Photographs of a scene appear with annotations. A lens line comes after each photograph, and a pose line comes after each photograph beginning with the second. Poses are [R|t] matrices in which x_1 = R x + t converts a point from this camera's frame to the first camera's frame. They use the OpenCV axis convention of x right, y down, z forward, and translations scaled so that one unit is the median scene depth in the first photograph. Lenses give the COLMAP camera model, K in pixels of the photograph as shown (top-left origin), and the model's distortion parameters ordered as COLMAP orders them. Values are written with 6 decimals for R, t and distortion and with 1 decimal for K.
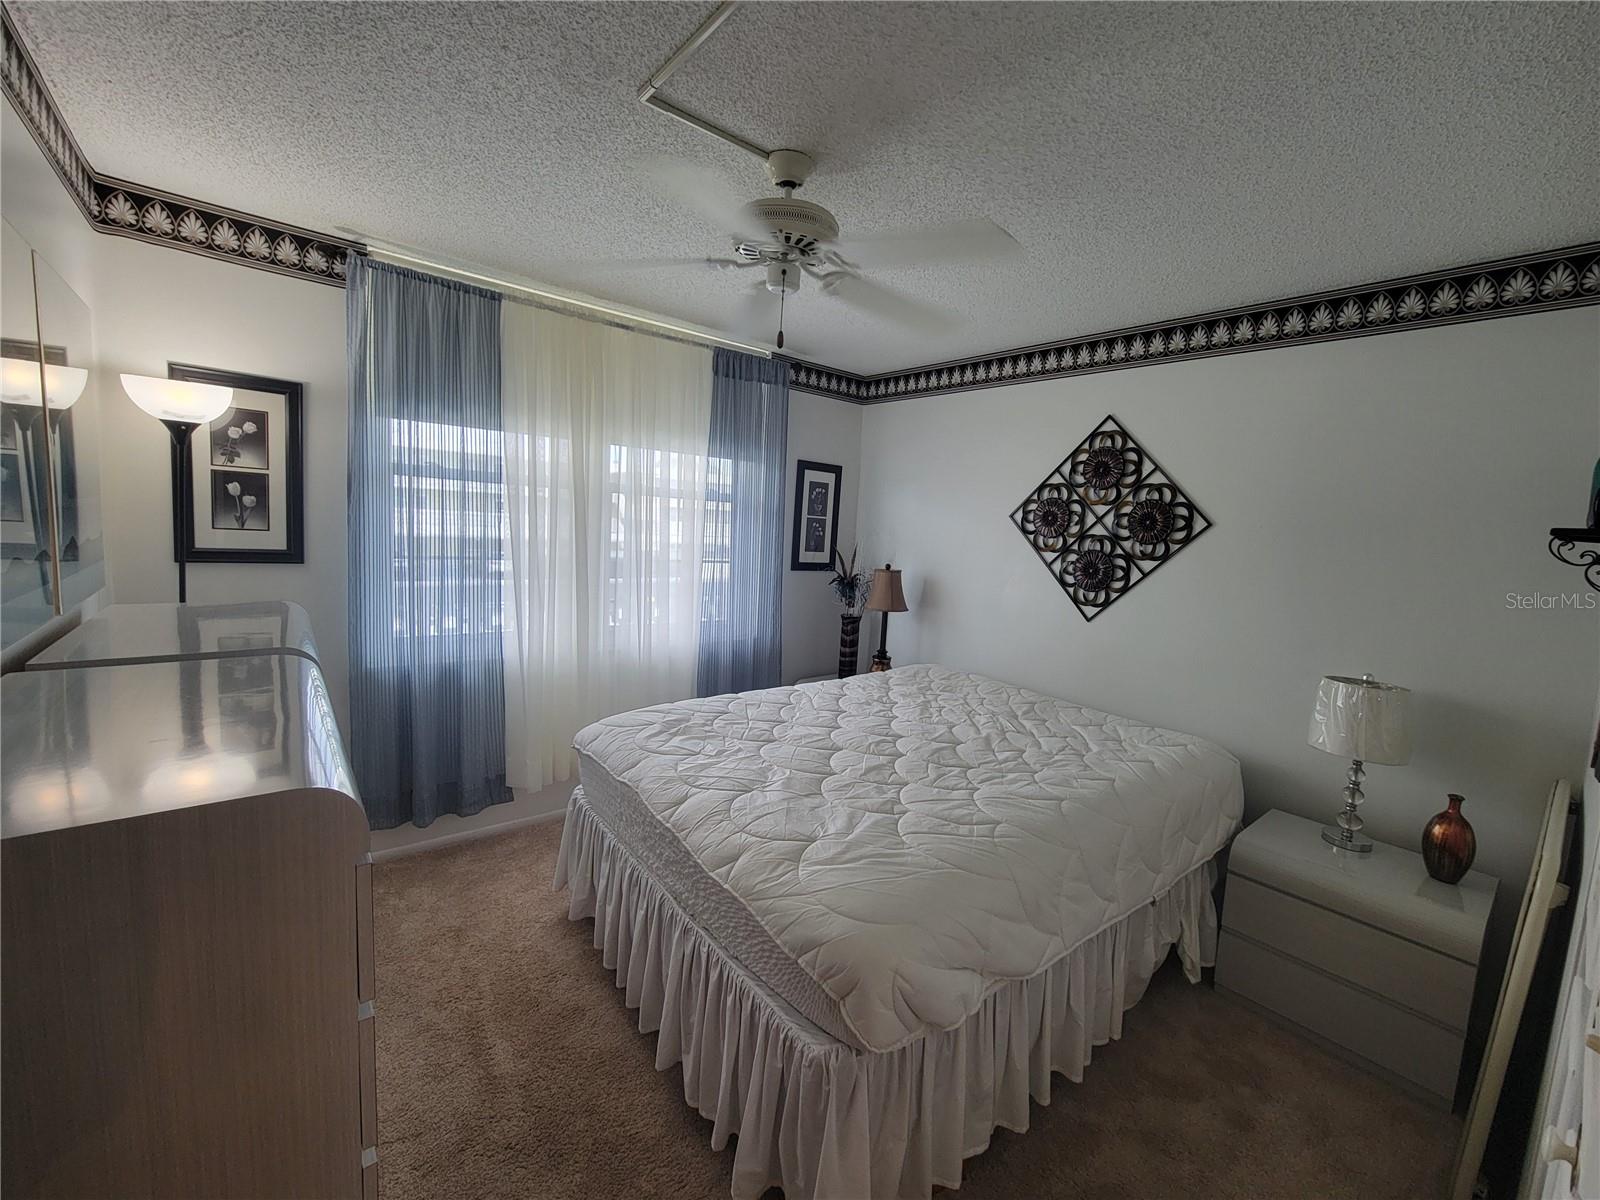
lens RADIAL K [[655.0, 0, 799.5], [0, 655.0, 594.4], [0, 0, 1]] dist [-0.000648, -0.000035]
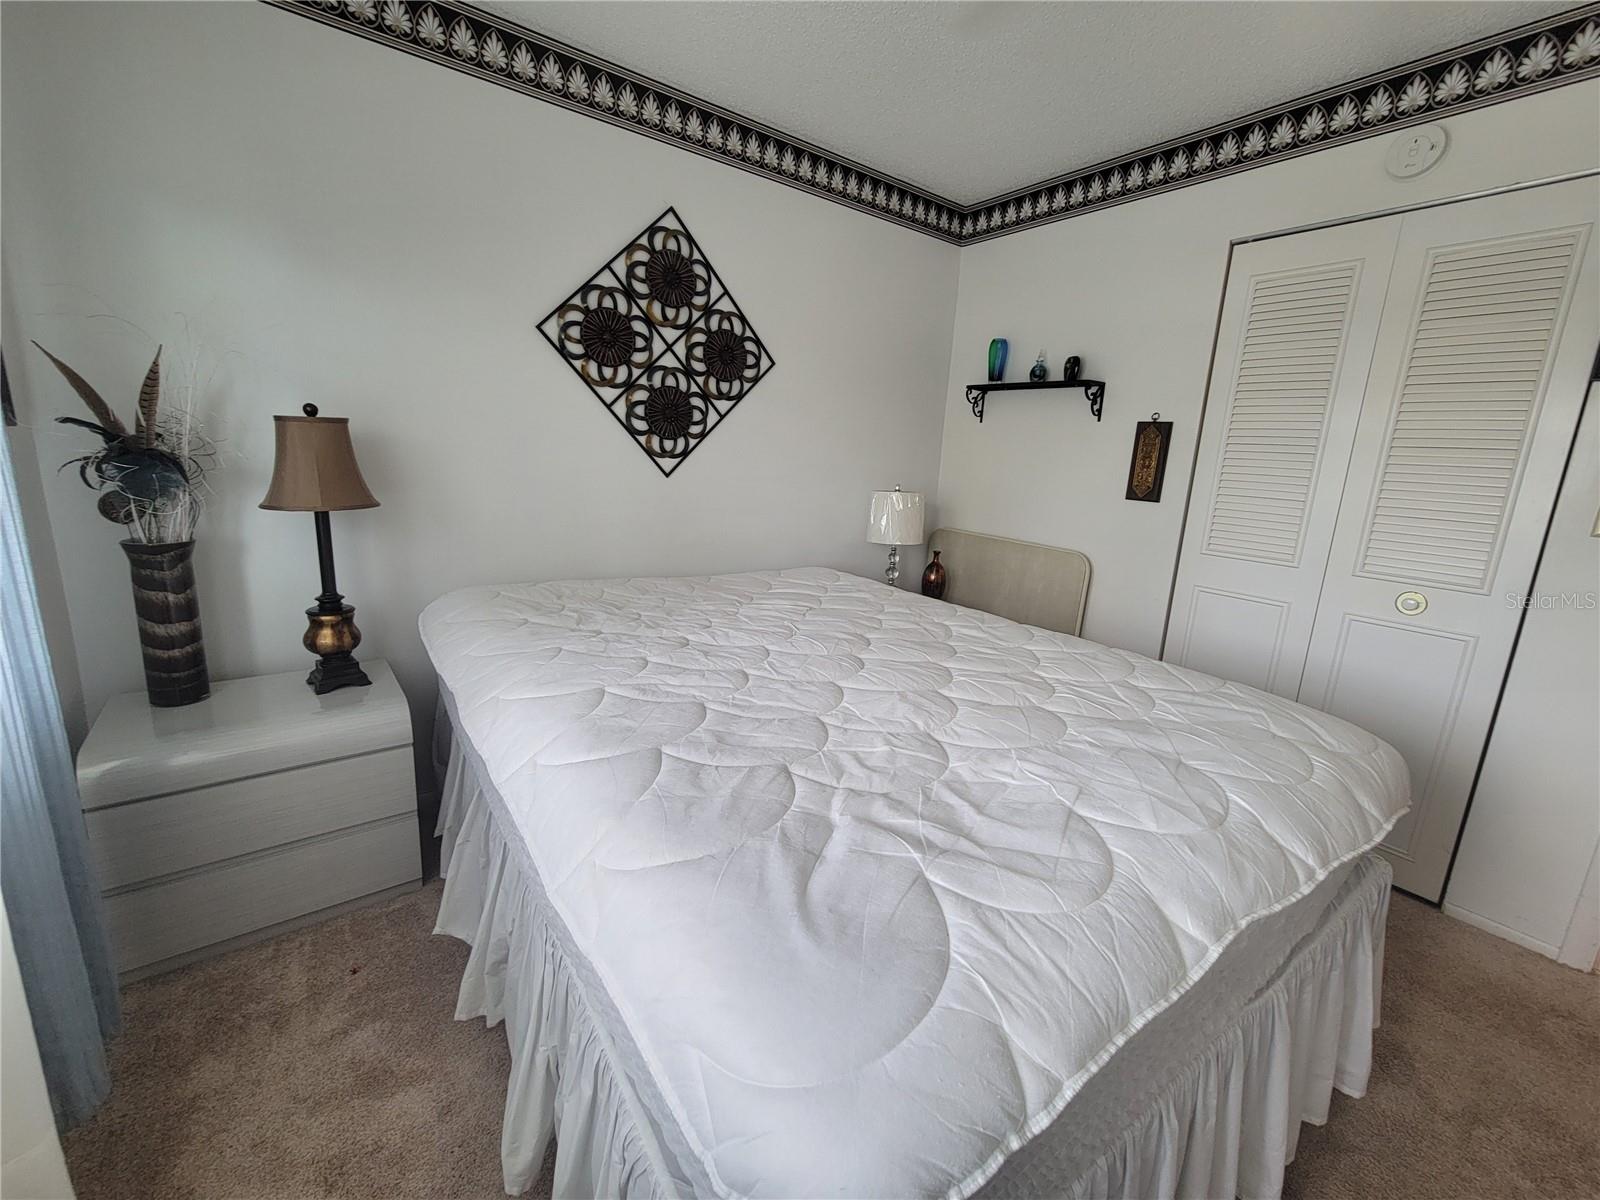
lens RADIAL K [[655.0, 0, 805.9], [0, 655.0, 595.1], [0, 0, 1]] dist [-0.000648, -0.000035]
pose [[0.040536, -0.268630, 0.962390, -0.387462], [0.056370, 0.962262, 0.266220, -0.025458], [-0.997587, 0.043459, 0.054149, 0.794363]]
